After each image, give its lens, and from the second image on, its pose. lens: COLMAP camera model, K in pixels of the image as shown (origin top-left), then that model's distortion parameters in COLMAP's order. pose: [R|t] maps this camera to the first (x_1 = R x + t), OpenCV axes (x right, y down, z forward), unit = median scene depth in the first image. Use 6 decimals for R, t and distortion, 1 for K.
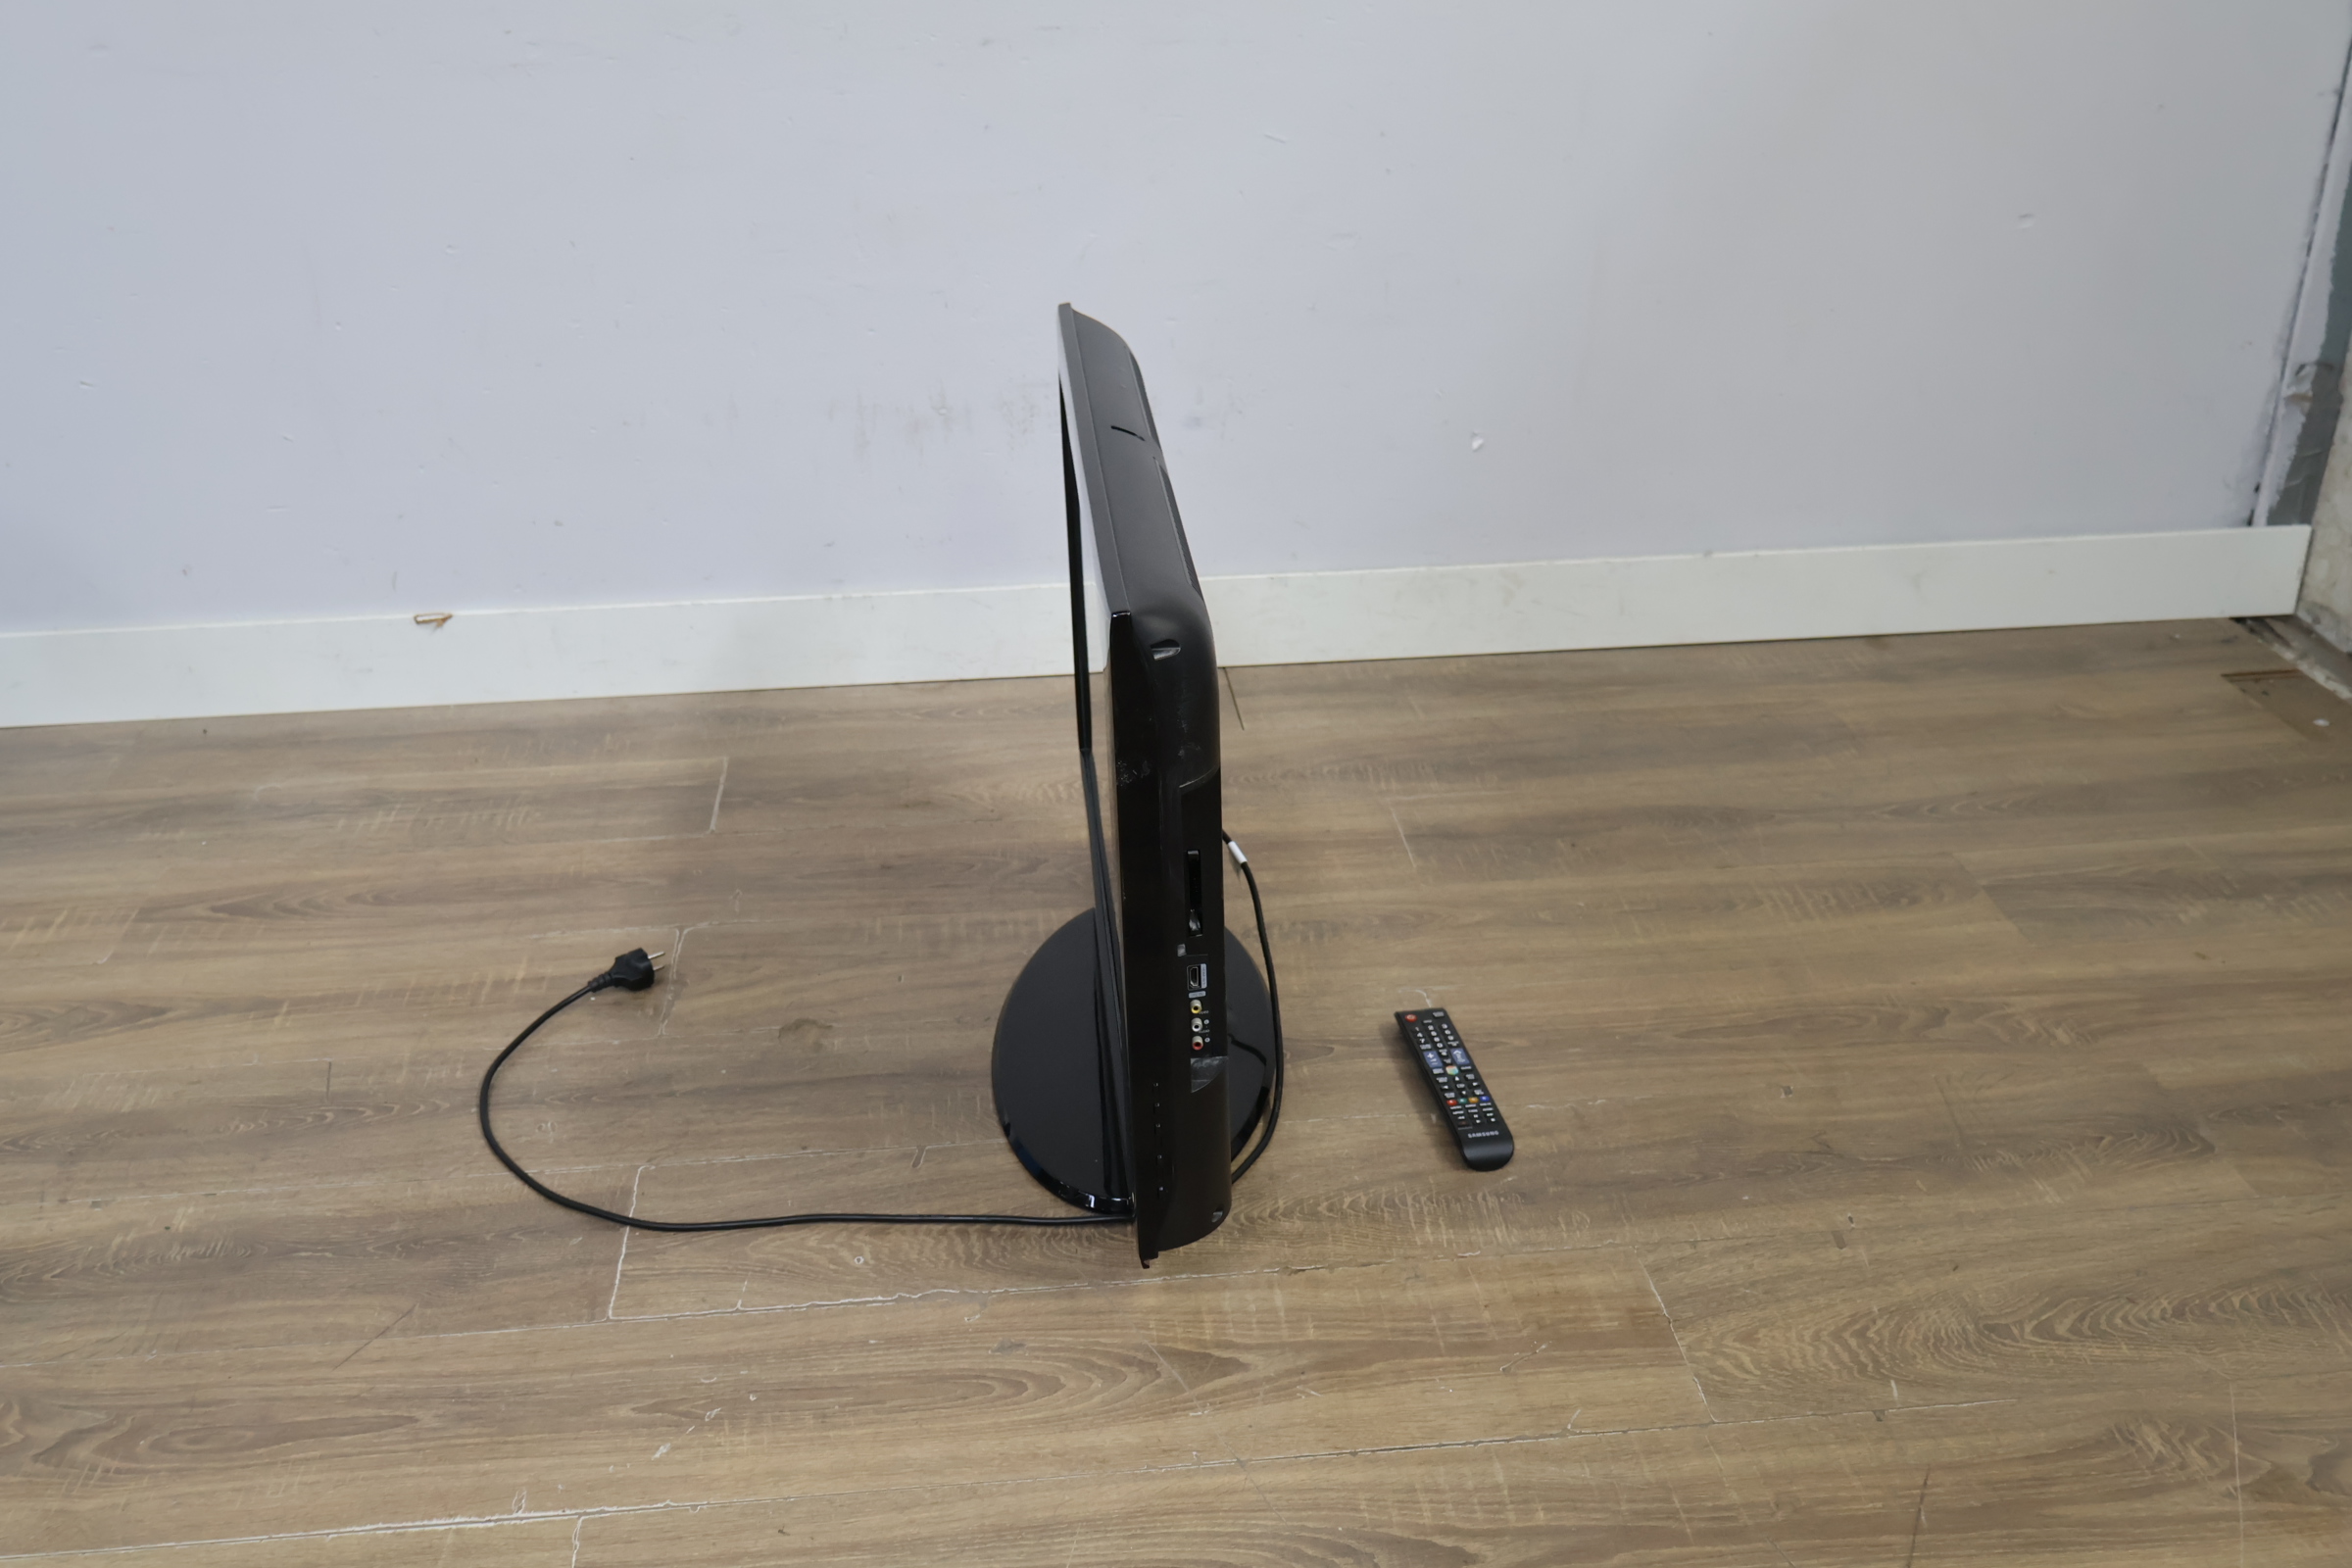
lens RADIAL K [[2244.0, 0, 1178.8], [0, 2244.0, 778.3], [0, 0, 1]] dist [0.003259, 0.006605]
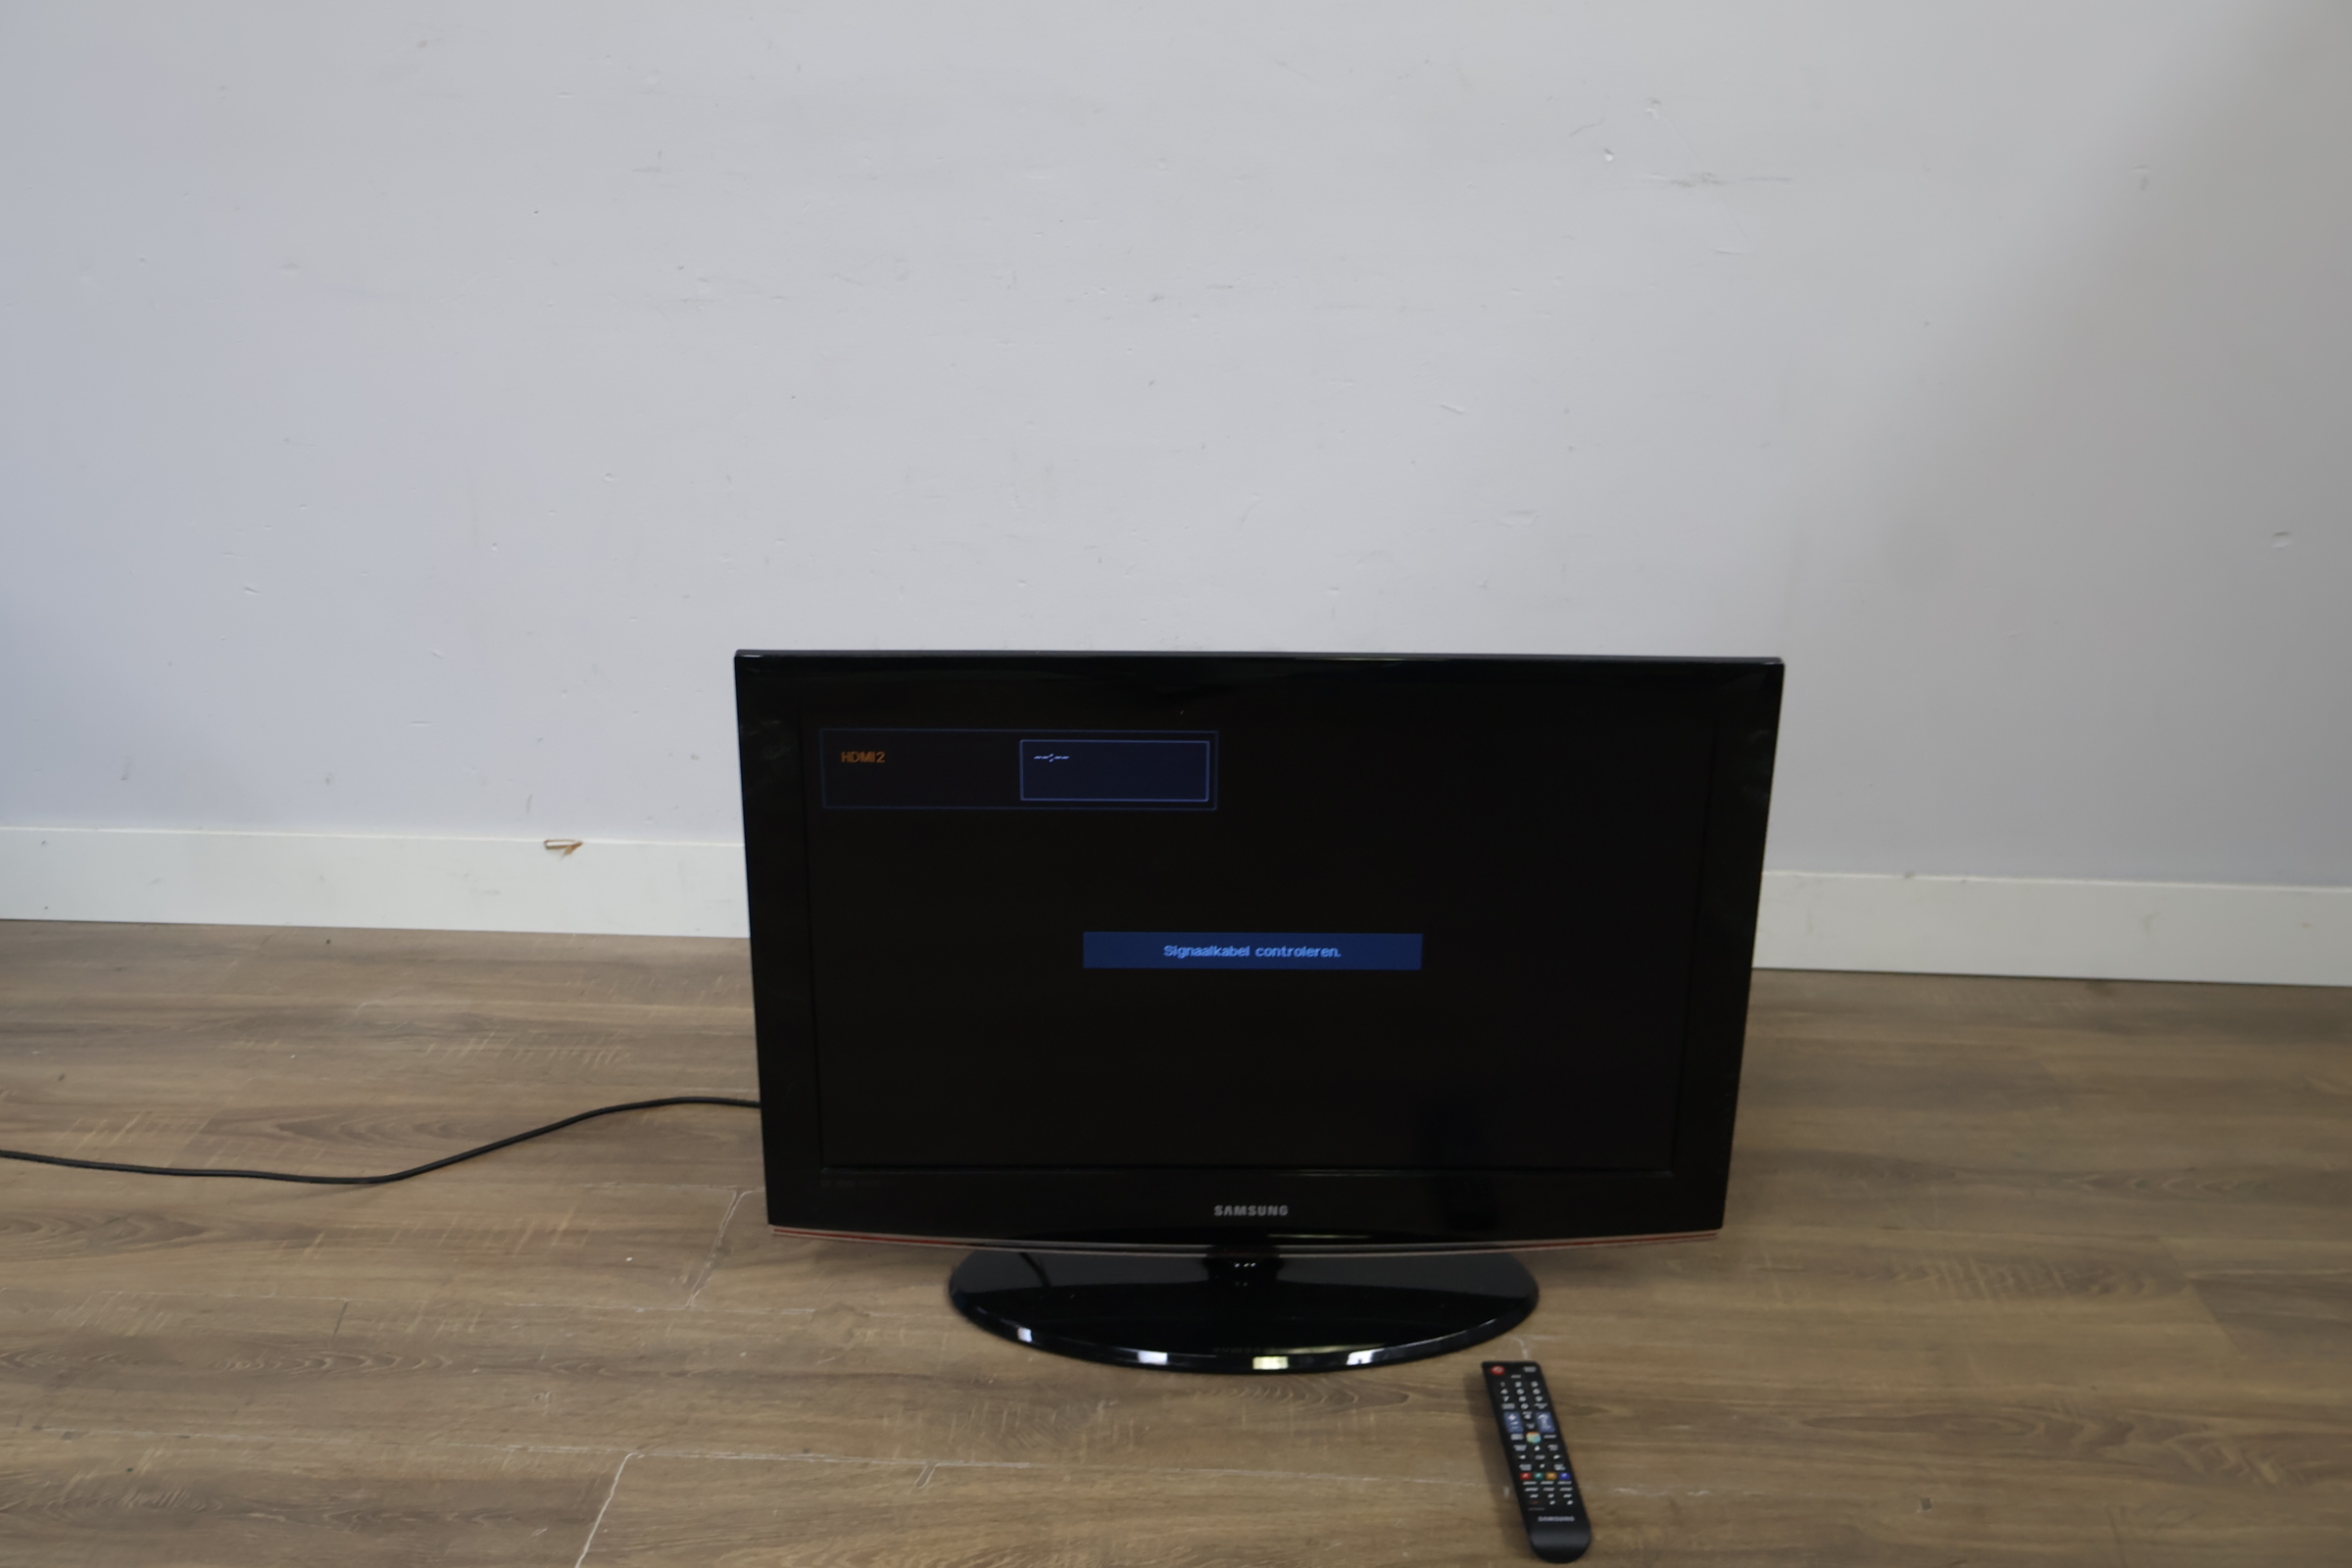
lens RADIAL K [[2241.9, 0, 1177.6], [0, 2241.9, 786.3], [0, 0, 1]] dist [0.013019, -0.001826]
pose [[0.989459, 0.069069, -0.127282, 0.077682], [-0.083275, 0.990448, -0.109900, -0.014918], [0.118476, 0.119341, 0.985759, 0.082472]]
